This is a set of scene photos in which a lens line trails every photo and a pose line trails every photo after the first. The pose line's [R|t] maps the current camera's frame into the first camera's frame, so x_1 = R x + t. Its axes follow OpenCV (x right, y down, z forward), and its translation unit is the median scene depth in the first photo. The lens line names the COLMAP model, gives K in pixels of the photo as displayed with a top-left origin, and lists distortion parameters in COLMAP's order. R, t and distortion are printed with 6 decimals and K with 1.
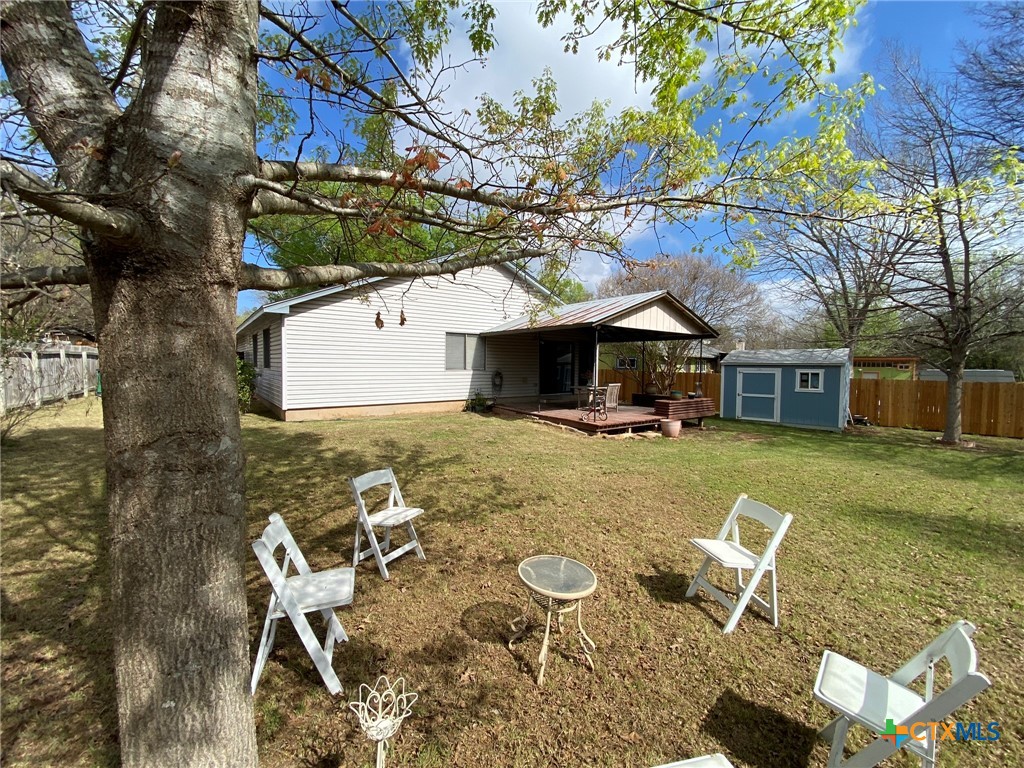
lens RADIAL K [[414.7, 0, 509.1], [0, 414.7, 381.8], [0, 0, 1]] dist [0.001903, -0.000617]
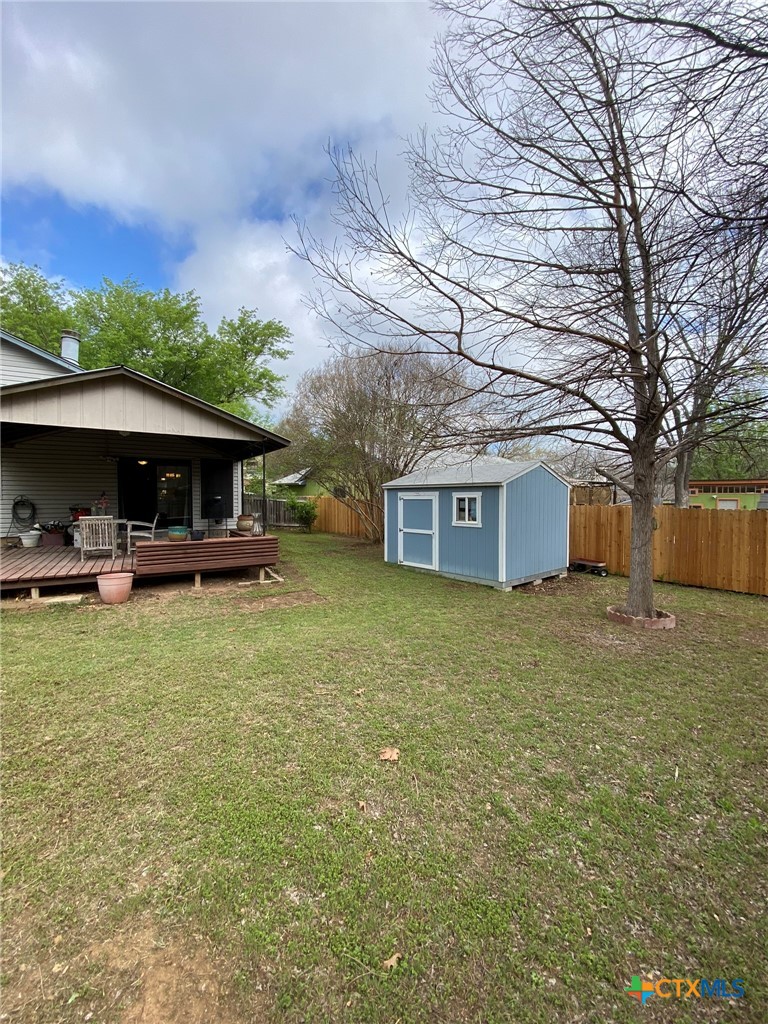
lens RADIAL K [[414.7, 0, 381.5], [0, 414.7, 509.2], [0, 0, 1]] dist [0.001903, -0.000617]
pose [[0.997011, -0.008127, -0.076828, 0.639022], [0.007326, 0.999916, -0.010712, 0.003226], [0.076909, 0.010117, 0.996987, 0.320795]]
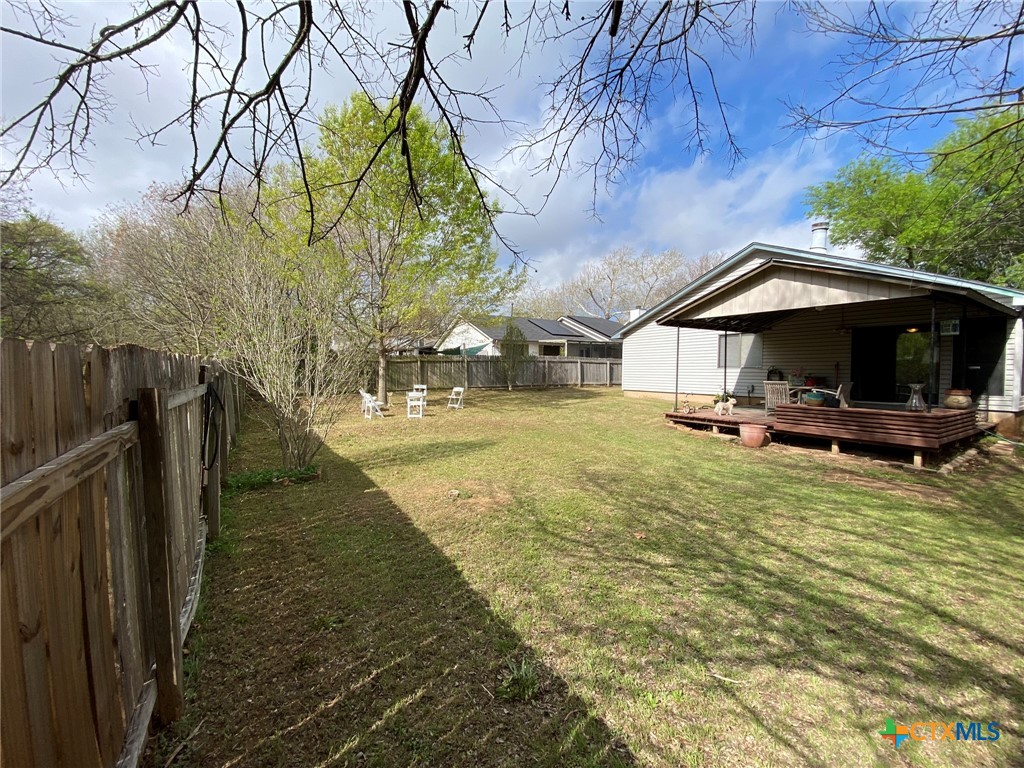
lens RADIAL K [[414.7, 0, 515.8], [0, 414.7, 387.1], [0, 0, 1]] dist [0.001903, -0.000617]
pose [[-0.036184, 0.034254, -0.998758, 0.915578], [-0.051229, 0.998035, 0.036086, 0.010956], [0.998031, 0.052472, -0.034358, 0.442804]]
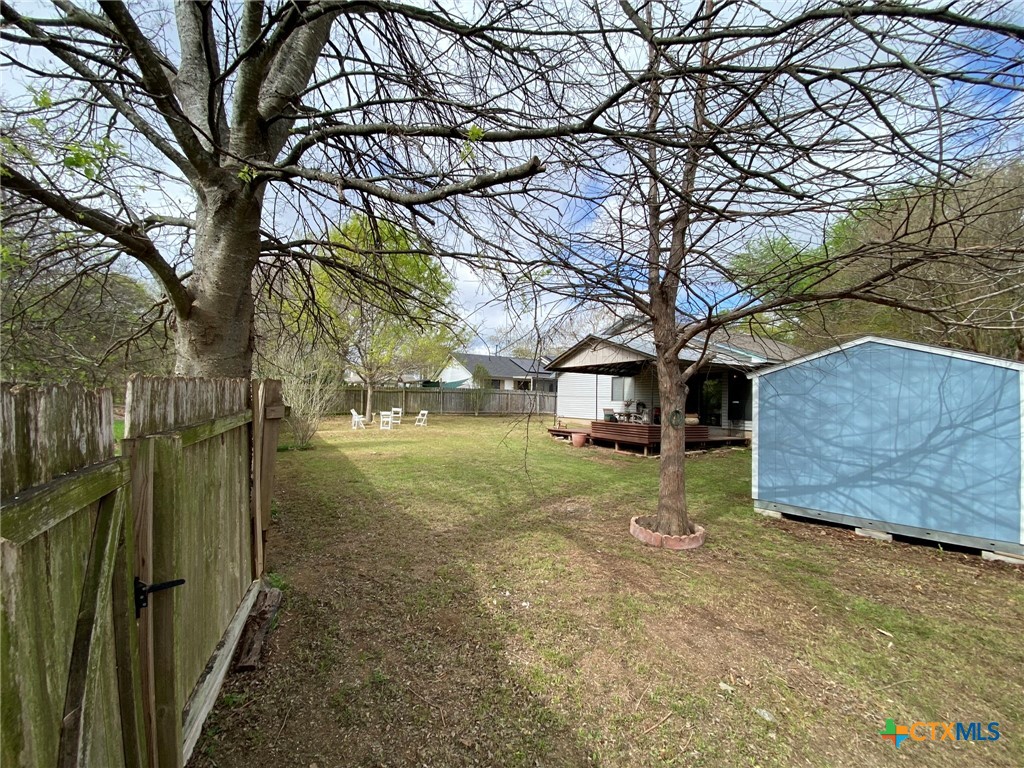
lens RADIAL K [[414.7, 0, 516.1], [0, 414.7, 384.4], [0, 0, 1]] dist [0.001903, -0.000617]
pose [[-0.080314, -0.055441, -0.995227, 1.292326], [-0.073293, 0.996078, -0.049573, 0.013524], [0.994071, 0.068962, -0.084062, 0.693482]]
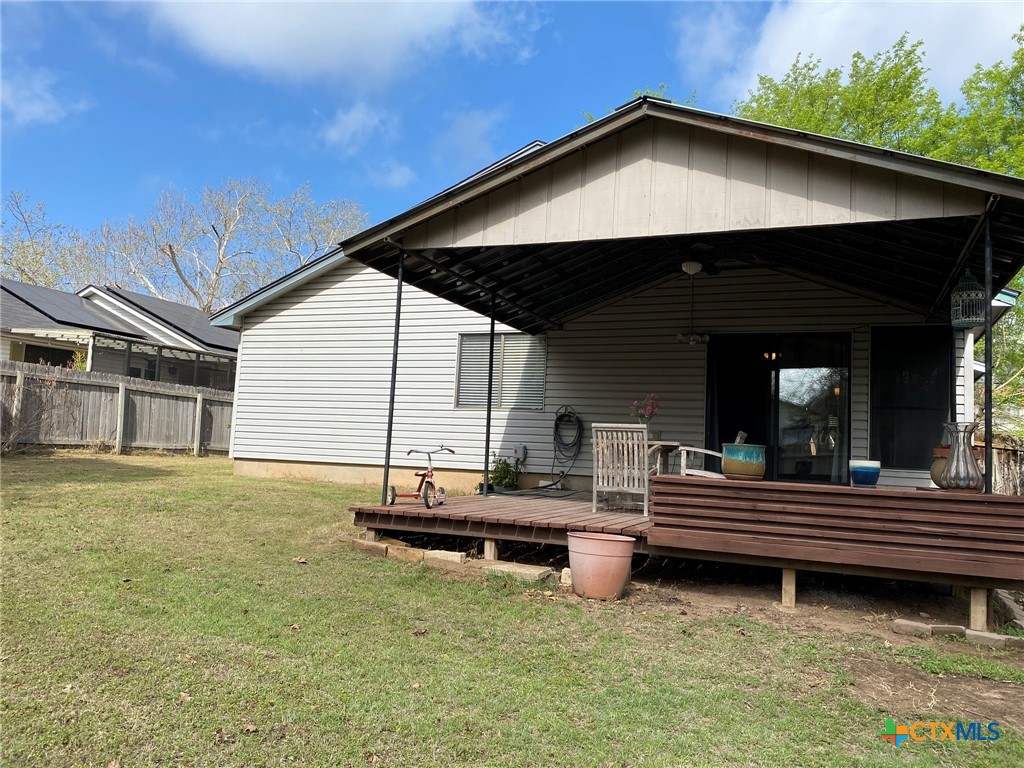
lens RADIAL K [[774.8, 0, 509.6], [0, 774.8, 377.7], [0, 0, 1]] dist [0.005579, -0.007042]
pose [[0.529468, -0.064573, -0.845868, 0.620168], [-0.077952, 0.989177, -0.124307, 0.043390], [0.844741, 0.131754, 0.518704, 0.510043]]
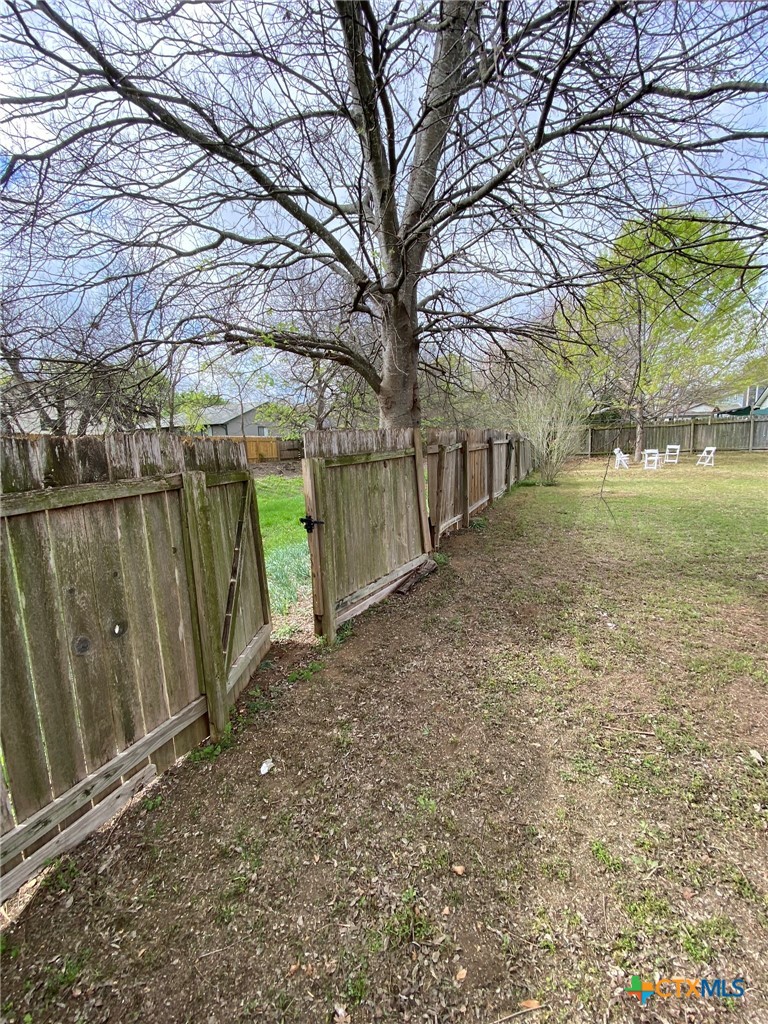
lens RADIAL K [[414.7, 0, 388.7], [0, 414.7, 506.1], [0, 0, 1]] dist [0.001903, -0.000617]
pose [[-0.861732, 0.090134, -0.499293, 1.278125], [0.002018, 0.984695, 0.174277, 0.014044], [0.507359, 0.149173, -0.848725, 0.824251]]
